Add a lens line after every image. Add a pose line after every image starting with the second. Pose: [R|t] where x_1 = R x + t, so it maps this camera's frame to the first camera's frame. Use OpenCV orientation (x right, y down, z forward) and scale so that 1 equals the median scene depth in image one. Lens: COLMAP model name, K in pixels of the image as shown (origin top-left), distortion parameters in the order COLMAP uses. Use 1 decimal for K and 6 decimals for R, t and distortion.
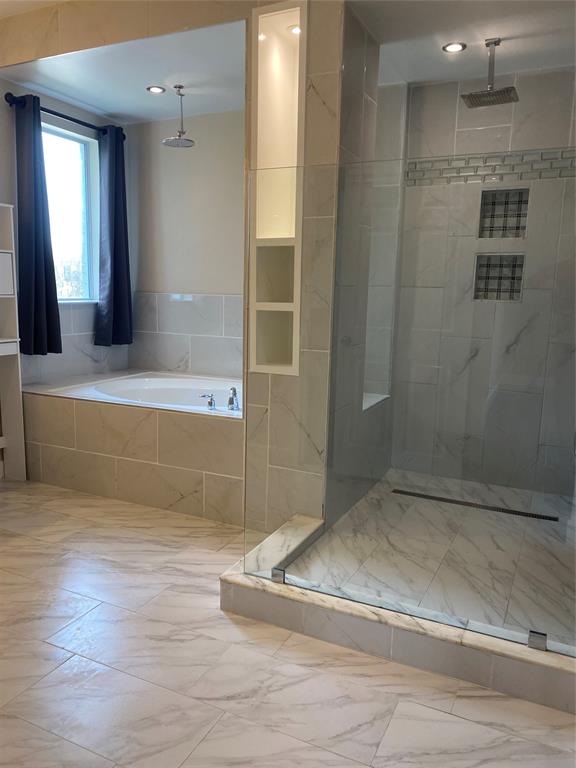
lens RADIAL K [[582.4, 0, 281.0], [0, 582.4, 383.7], [0, 0, 1]] dist [0.041460, -0.047524]
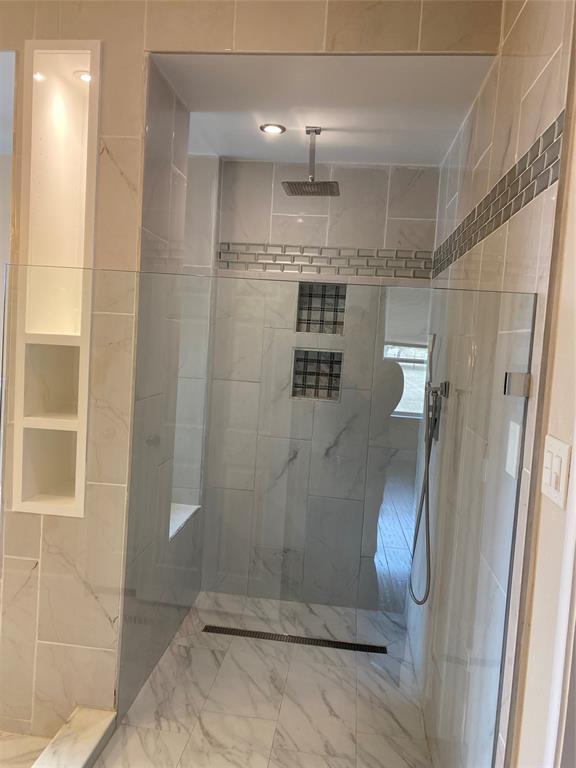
lens RADIAL K [[582.4, 0, 281.5], [0, 582.4, 377.4], [0, 0, 1]] dist [0.041460, -0.047524]
pose [[0.942687, 0.015589, 0.333313, 0.013714], [0.012635, 0.996524, -0.082343, -0.105753], [-0.333438, 0.081836, 0.939214, 0.164136]]
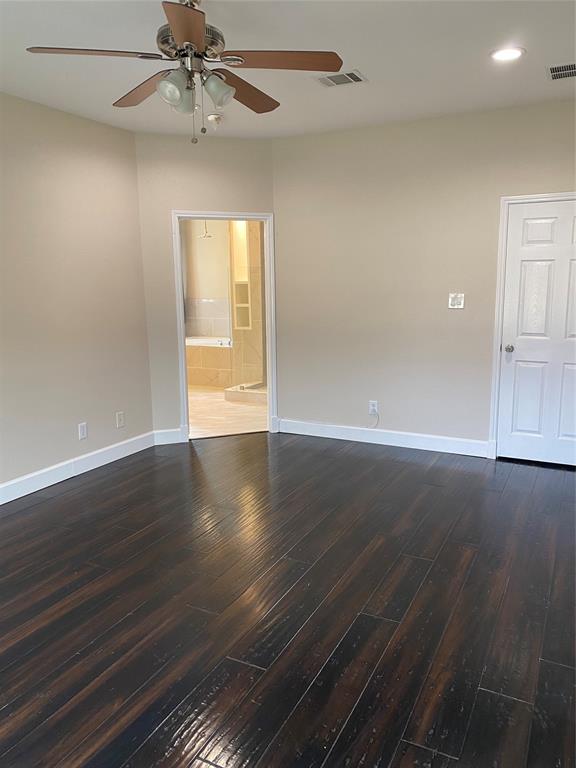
lens RADIAL K [[582.4, 0, 288.8], [0, 582.4, 384.8], [0, 0, 1]] dist [0.041460, -0.047524]
pose [[0.999168, -0.030310, -0.027272, 0.230739], [0.030778, 0.999383, 0.016915, 0.173190], [0.026742, -0.017740, 0.999485, -1.497747]]
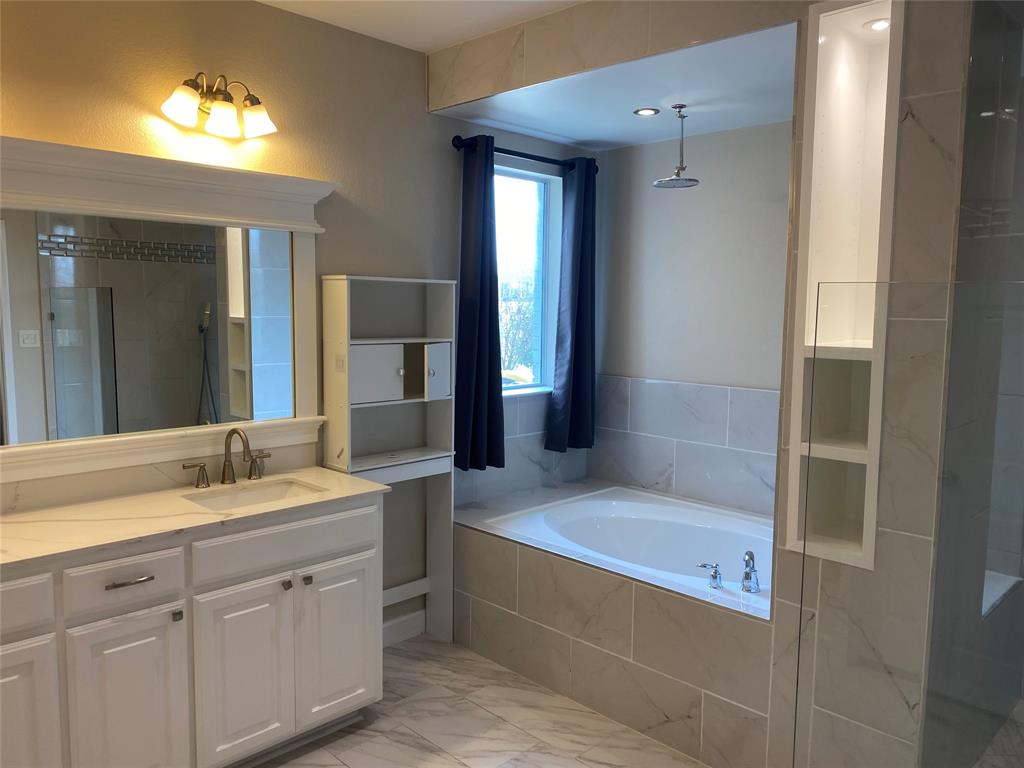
lens RADIAL K [[776.5, 0, 520.7], [0, 776.5, 379.3], [0, 0, 1]] dist [0.041460, -0.047524]
pose [[0.948020, 0.023735, -0.317326, -0.053182], [-0.046019, 0.996957, -0.062916, -0.119638], [0.314867, 0.074249, 0.946227, 0.082310]]
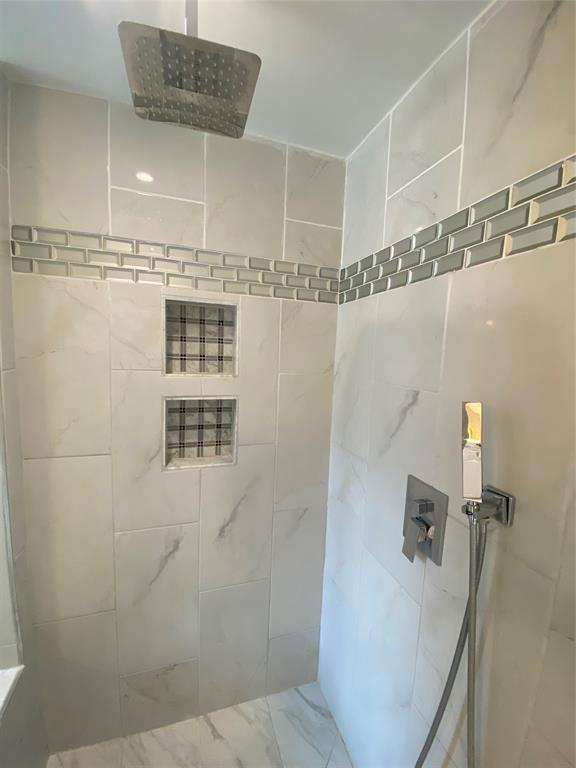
lens RADIAL K [[309.1, 0, 295.3], [0, 309.1, 384.2], [0, 0, 1]] dist [0.002066, -0.003633]
pose [[0.715458, -0.060713, 0.696013, 0.212919], [0.089522, 0.995972, -0.005145, -0.230419], [-0.692897, 0.065989, 0.718011, 0.690900]]
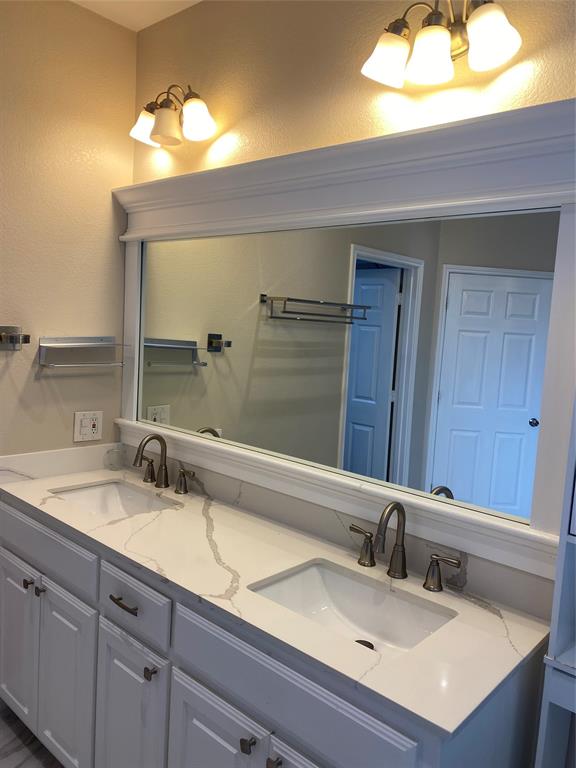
lens RADIAL K [[582.4, 0, 288.0], [0, 582.4, 384.0], [0, 0, 1]] dist [0.041460, -0.047524]
pose [[-0.255485, 0.062304, -0.964803, -0.170485], [-0.226834, 0.966204, 0.122461, -0.230690], [0.939827, 0.250137, -0.232718, 0.809315]]
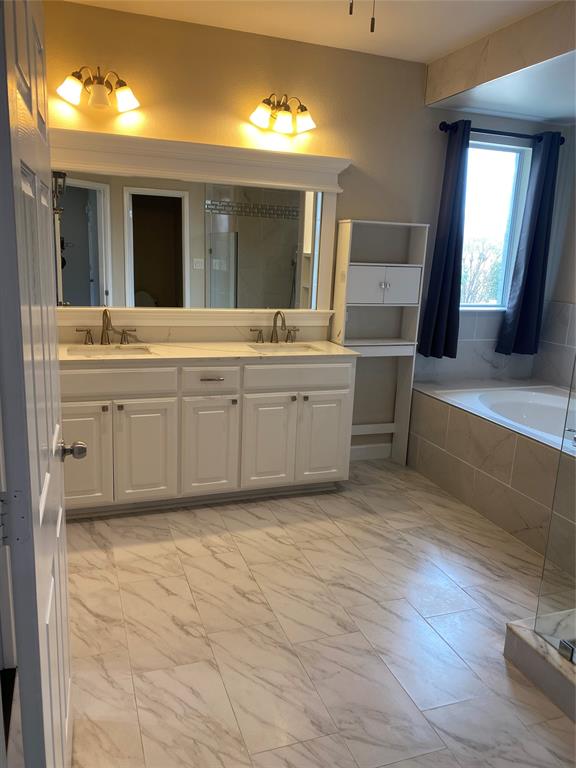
lens RADIAL K [[582.4, 0, 284.9], [0, 582.4, 379.5], [0, 0, 1]] dist [0.041460, -0.047524]
pose [[0.717064, 0.160206, -0.678346, 0.155661], [-0.139625, 0.986516, 0.085393, -0.071606], [0.682879, 0.033481, 0.729764, 0.006916]]
